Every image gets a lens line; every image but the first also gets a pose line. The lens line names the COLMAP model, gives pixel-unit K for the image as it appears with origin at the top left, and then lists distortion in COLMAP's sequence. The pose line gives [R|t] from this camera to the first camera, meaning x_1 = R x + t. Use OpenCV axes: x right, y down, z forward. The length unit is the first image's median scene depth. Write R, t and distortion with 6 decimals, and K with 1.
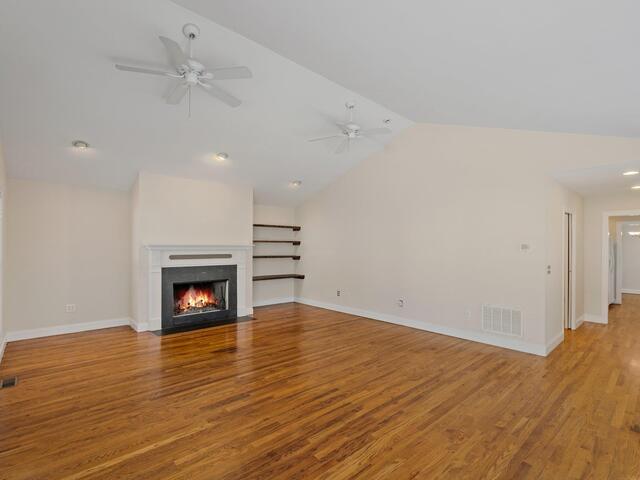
lens RADIAL K [[317.3, 0, 318.7], [0, 317.3, 240.0], [0, 0, 1]] dist [-0.004455, -0.000483]
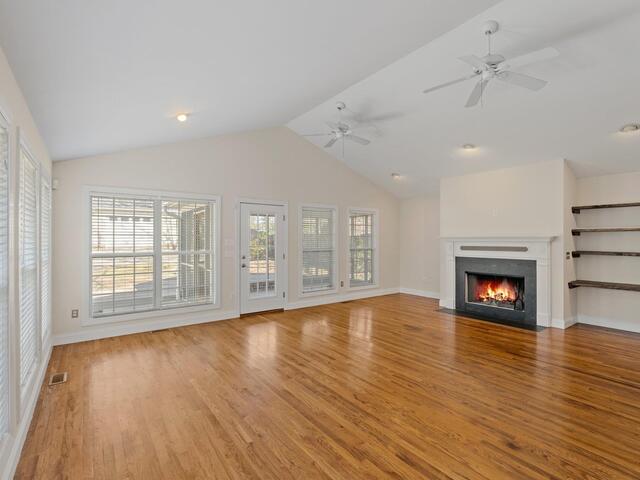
lens RADIAL K [[317.3, 0, 318.7], [0, 317.3, 240.0], [0, 0, 1]] dist [-0.004455, -0.000483]
pose [[-0.098133, 0.002452, -0.995170, 0.712685], [0.022298, 0.999751, 0.000264, 0.015021], [0.994923, -0.022165, -0.098163, 0.617395]]
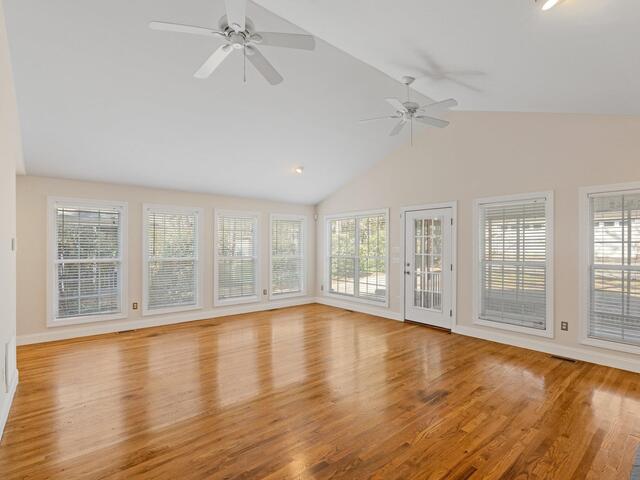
lens RADIAL K [[323.5, 0, 310.0], [0, 323.5, 247.3], [0, 0, 1]] dist [0.055257, -0.000092]
pose [[-0.998922, -0.007562, 0.045806, -0.031497], [-0.008516, 0.999750, -0.020651, 0.034836], [-0.045639, -0.021018, -0.998737, 1.384945]]
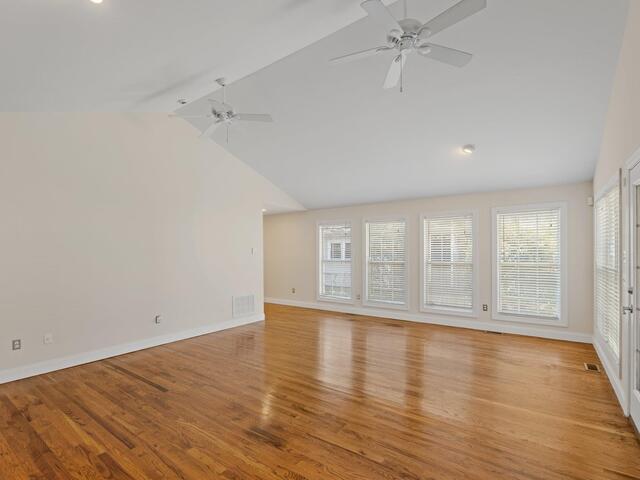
lens RADIAL K [[317.2, 0, 319.9], [0, 317.2, 252.5], [0, 0, 1]] dist [-0.000571, 0.000196]
pose [[-0.215911, -0.008673, 0.976374, -0.678908], [-0.017901, 0.999828, 0.004923, 0.016188], [-0.976249, -0.016415, -0.216029, 0.822064]]
